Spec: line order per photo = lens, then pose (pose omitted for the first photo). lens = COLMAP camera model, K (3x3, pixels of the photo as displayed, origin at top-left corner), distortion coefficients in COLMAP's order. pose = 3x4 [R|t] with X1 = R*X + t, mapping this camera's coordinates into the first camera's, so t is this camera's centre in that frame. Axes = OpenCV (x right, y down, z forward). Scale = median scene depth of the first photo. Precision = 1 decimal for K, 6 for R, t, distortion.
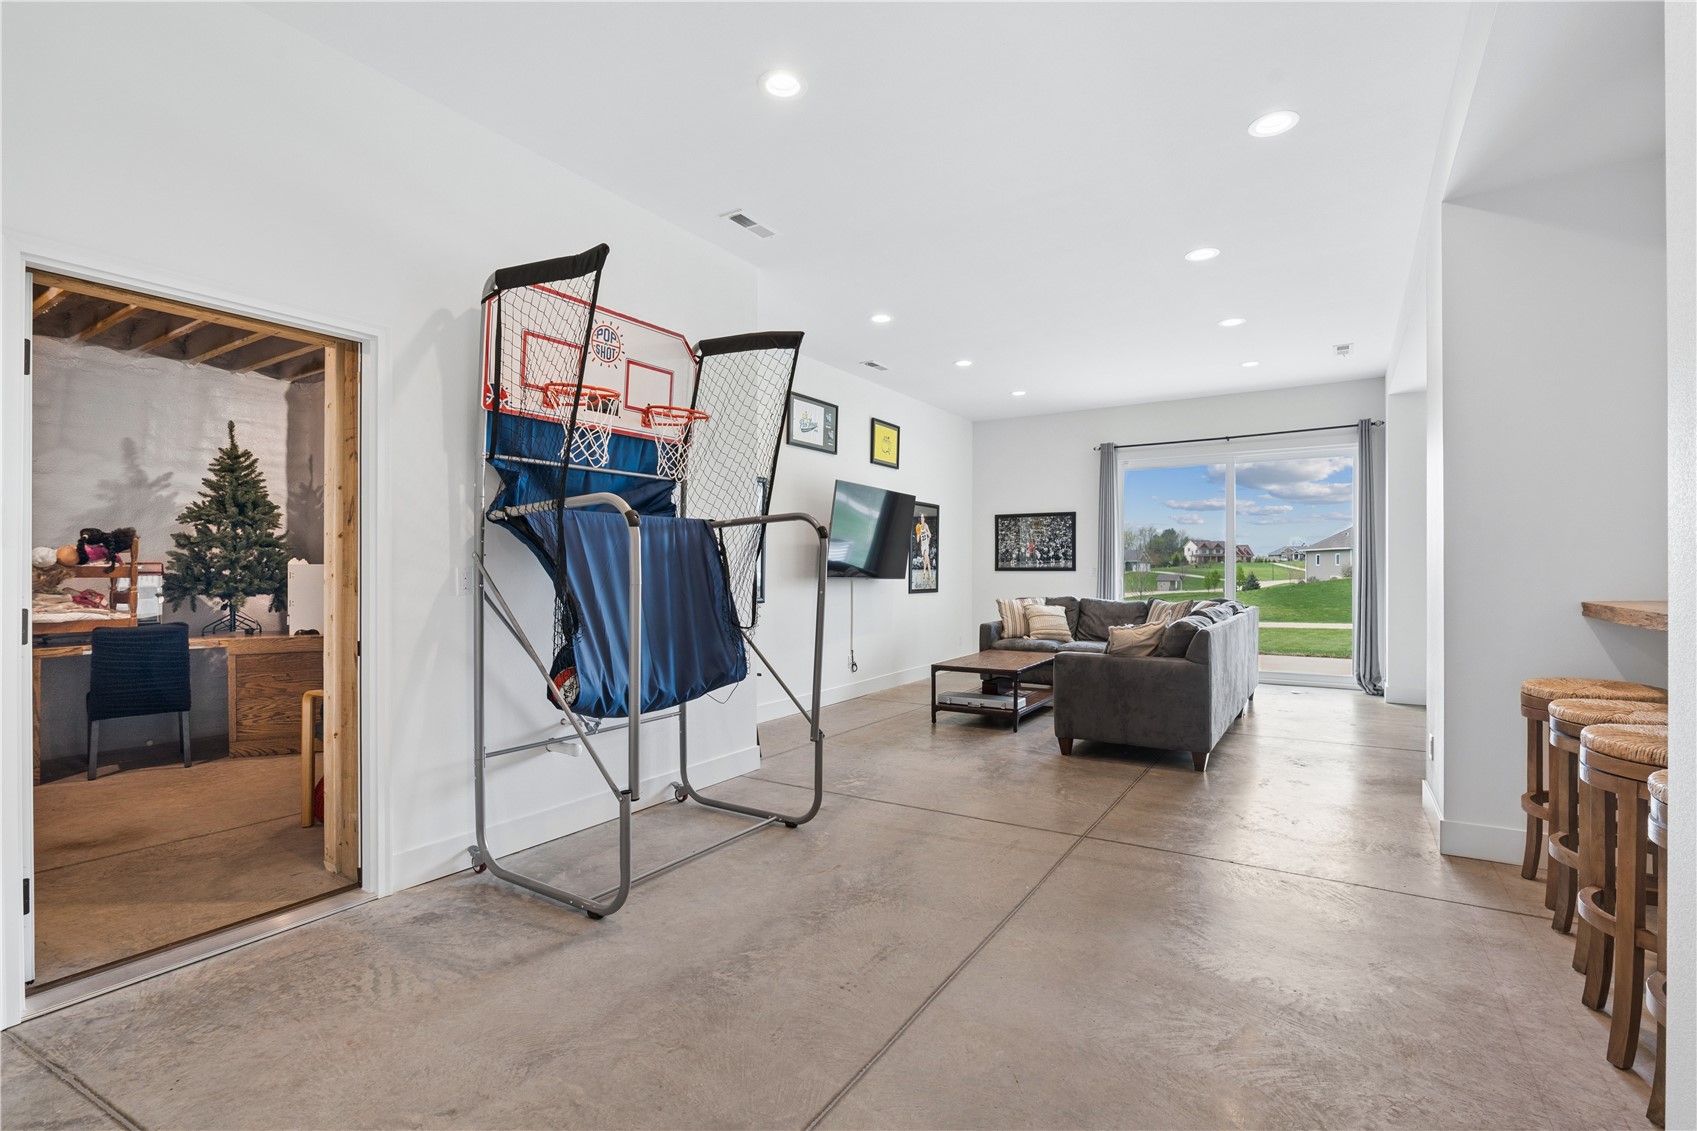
lens RADIAL K [[771.2, 0, 838.1], [0, 771.2, 563.8], [0, 0, 1]] dist [-0.003244, 0.000498]
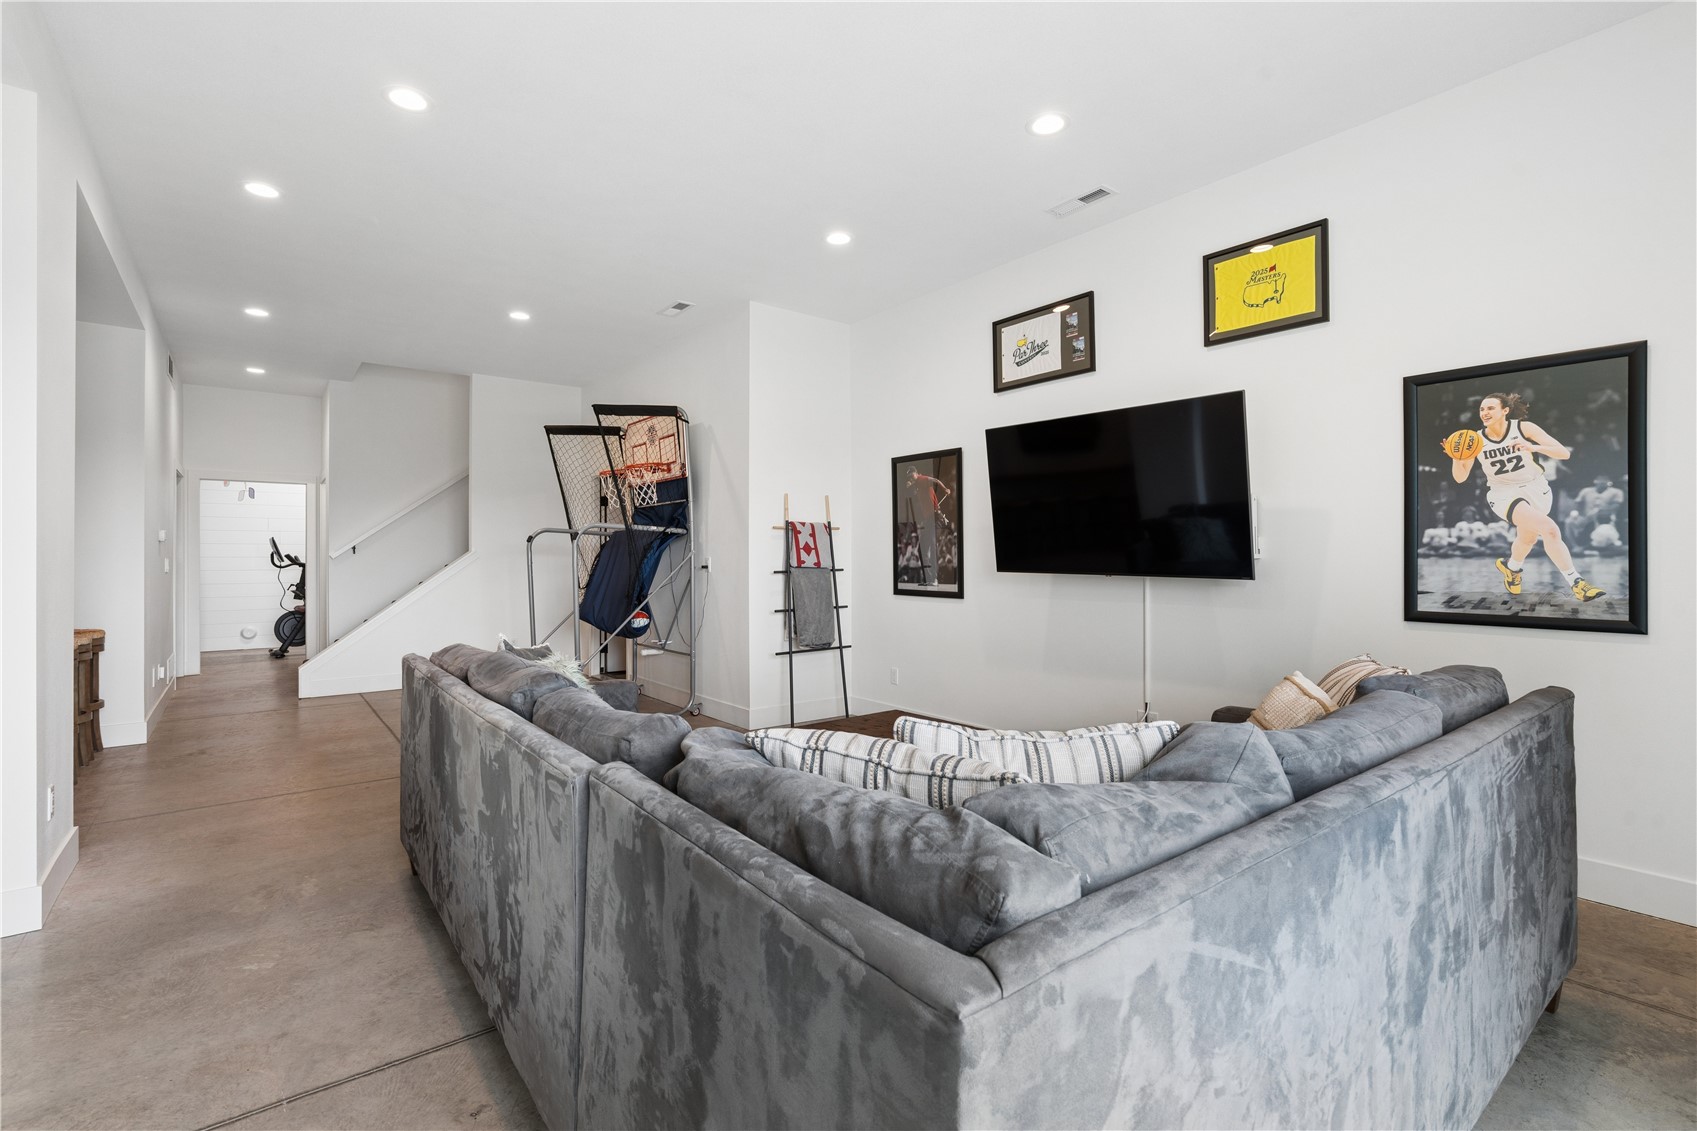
lens RADIAL K [[771.2, 0, 838.1], [0, 771.2, 563.8], [0, 0, 1]] dist [-0.003244, 0.000498]
pose [[-0.348779, 0.014950, -0.937086, 0.662198], [0.008645, 0.999882, 0.012734, 0.003861], [0.937165, -0.003660, -0.348867, 1.042351]]
